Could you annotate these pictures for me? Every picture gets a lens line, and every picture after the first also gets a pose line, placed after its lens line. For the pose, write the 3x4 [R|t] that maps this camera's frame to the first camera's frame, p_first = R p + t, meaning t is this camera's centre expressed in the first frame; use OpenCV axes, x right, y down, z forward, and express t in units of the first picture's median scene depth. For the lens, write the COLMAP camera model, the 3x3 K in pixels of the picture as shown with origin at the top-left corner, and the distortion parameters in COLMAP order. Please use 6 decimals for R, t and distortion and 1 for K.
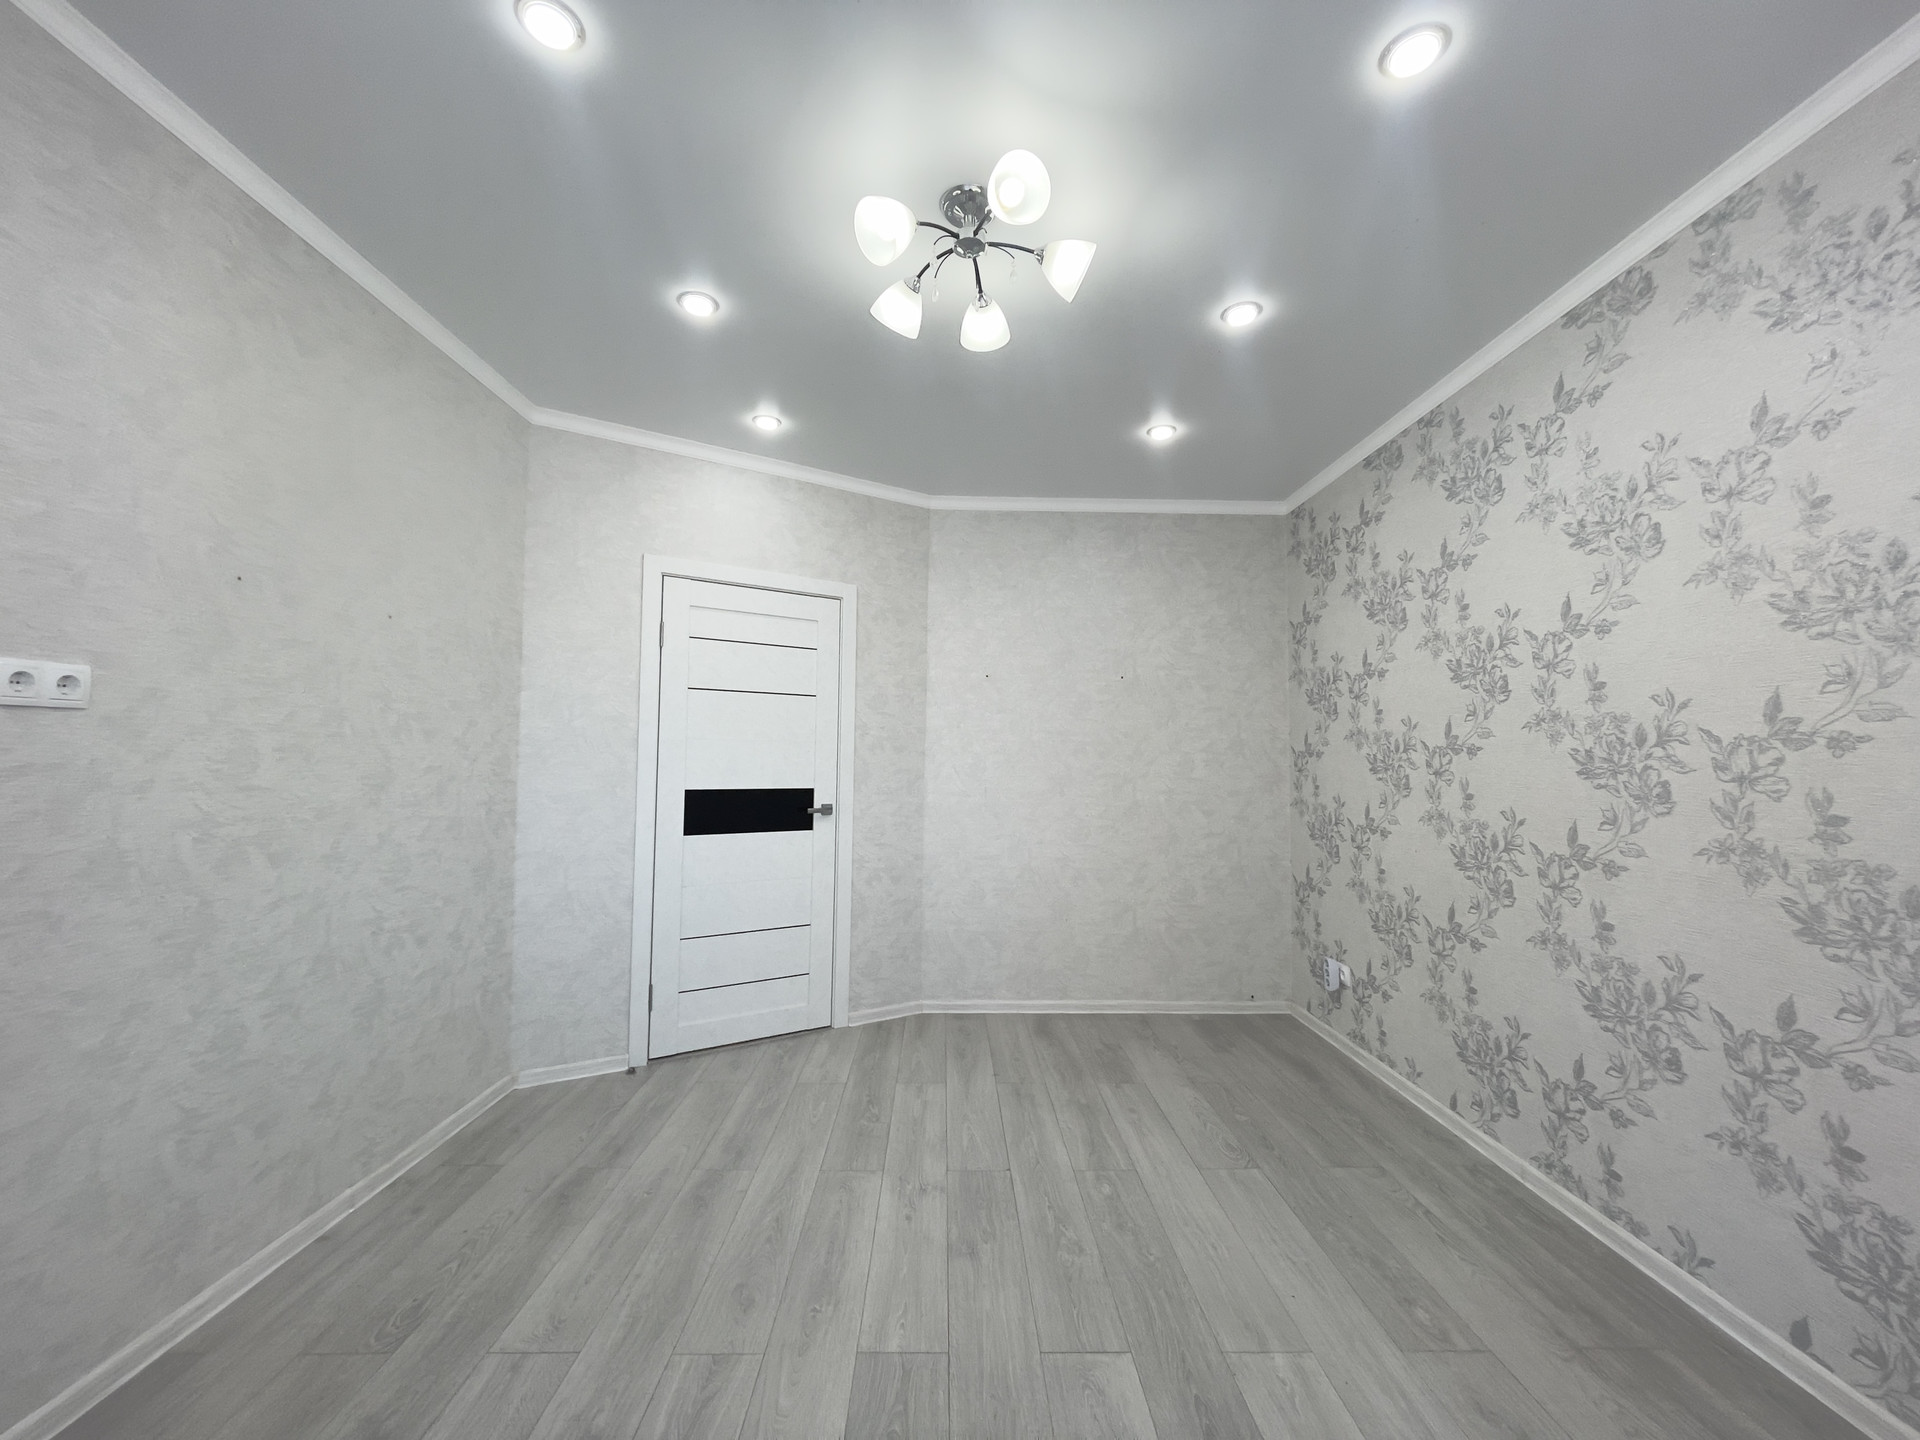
lens RADIAL K [[762.0, 0, 960.1], [0, 762.0, 715.1], [0, 0, 1]] dist [-0.009343, 0.000638]
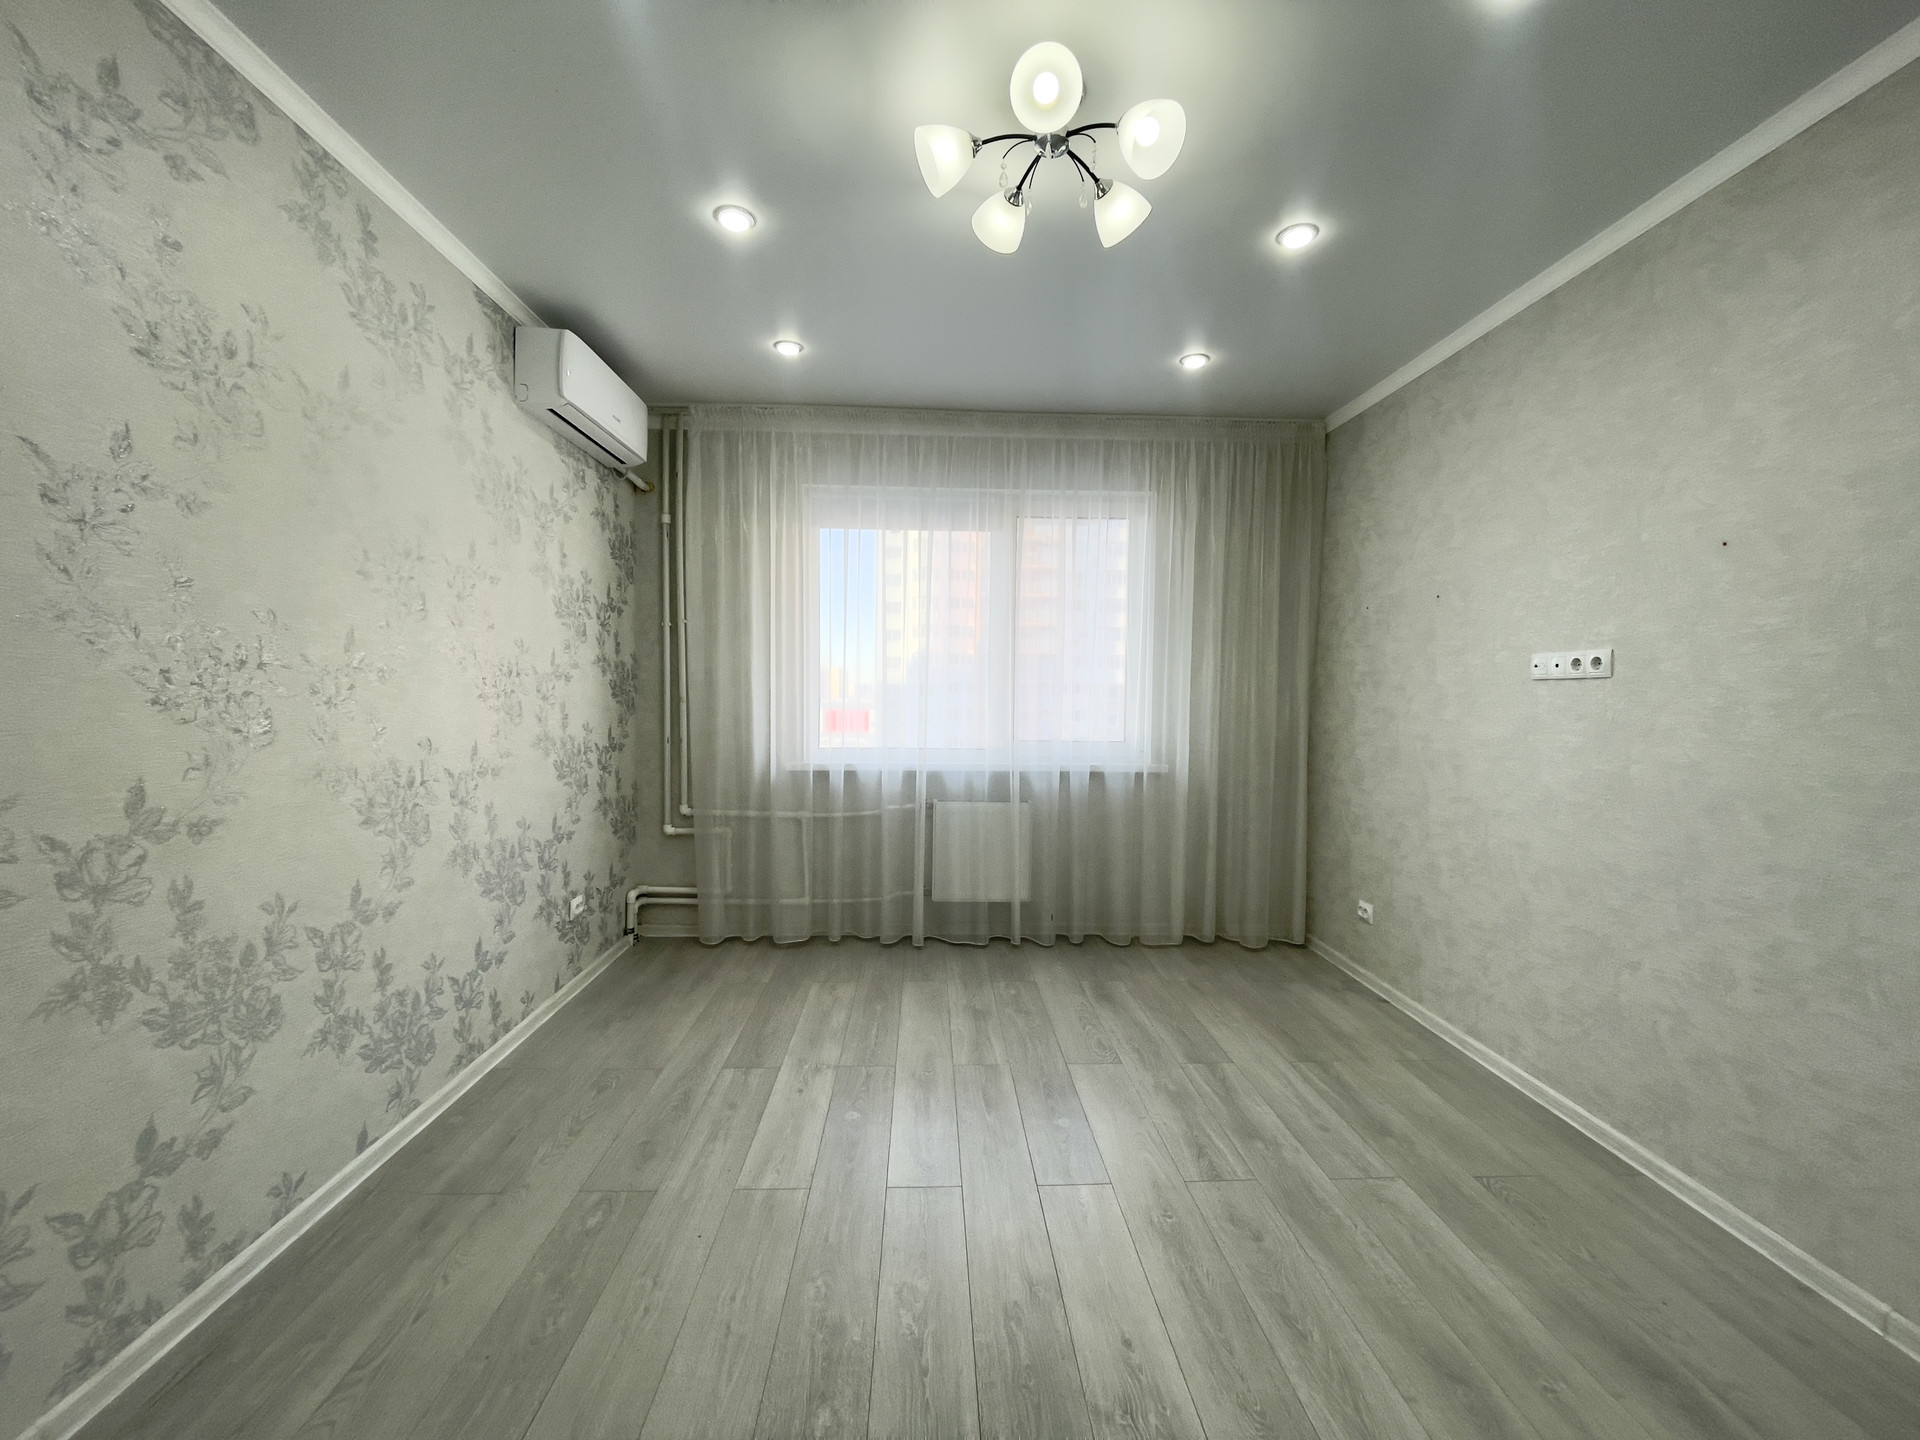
lens RADIAL K [[762.0, 0, 960.1], [0, 762.0, 715.1], [0, 0, 1]] dist [-0.009343, 0.000638]
pose [[-0.999069, -0.020207, -0.038123, 0.109345], [-0.019177, 0.999446, -0.027214, 0.075598], [0.038652, -0.026457, -0.998902, 1.398196]]
